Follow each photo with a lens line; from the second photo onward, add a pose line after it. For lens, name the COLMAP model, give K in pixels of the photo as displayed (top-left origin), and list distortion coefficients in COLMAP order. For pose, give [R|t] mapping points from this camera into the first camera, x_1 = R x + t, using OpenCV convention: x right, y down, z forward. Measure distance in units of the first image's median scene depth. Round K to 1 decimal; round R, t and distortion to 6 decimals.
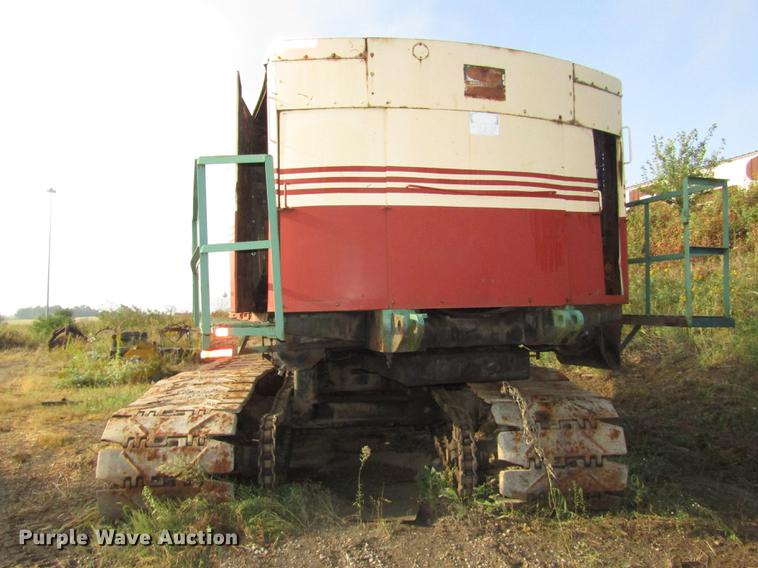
lens RADIAL K [[605.7, 0, 379.7], [0, 605.7, 283.6], [0, 0, 1]] dist [-0.011107, 0.002243]
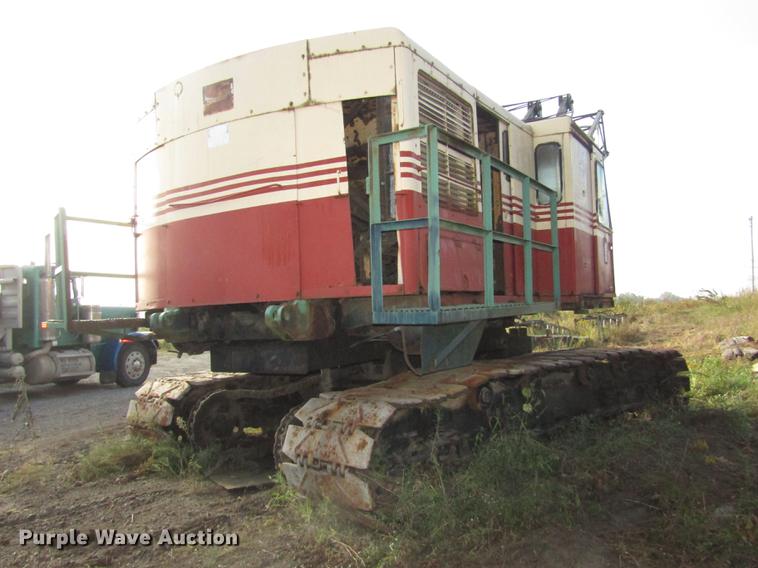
lens RADIAL K [[605.7, 0, 379.4], [0, 605.7, 287.4], [0, 0, 1]] dist [-0.011107, 0.002243]
pose [[0.654196, -0.037264, -0.755407, 1.104076], [0.055760, 0.998444, -0.000964, 0.024127], [0.754267, -0.041491, 0.655256, 0.465671]]
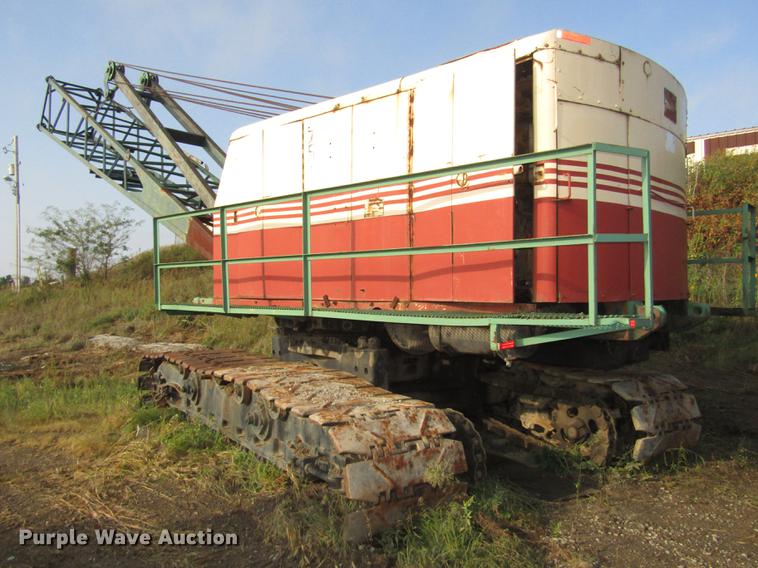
lens RADIAL K [[605.7, 0, 379.2], [0, 605.7, 284.4], [0, 0, 1]] dist [-0.011107, 0.002243]
pose [[0.861764, 0.025417, 0.506672, -0.837617], [-0.037701, 0.999191, 0.013998, 0.012738], [-0.505907, -0.031165, 0.862025, 0.260117]]
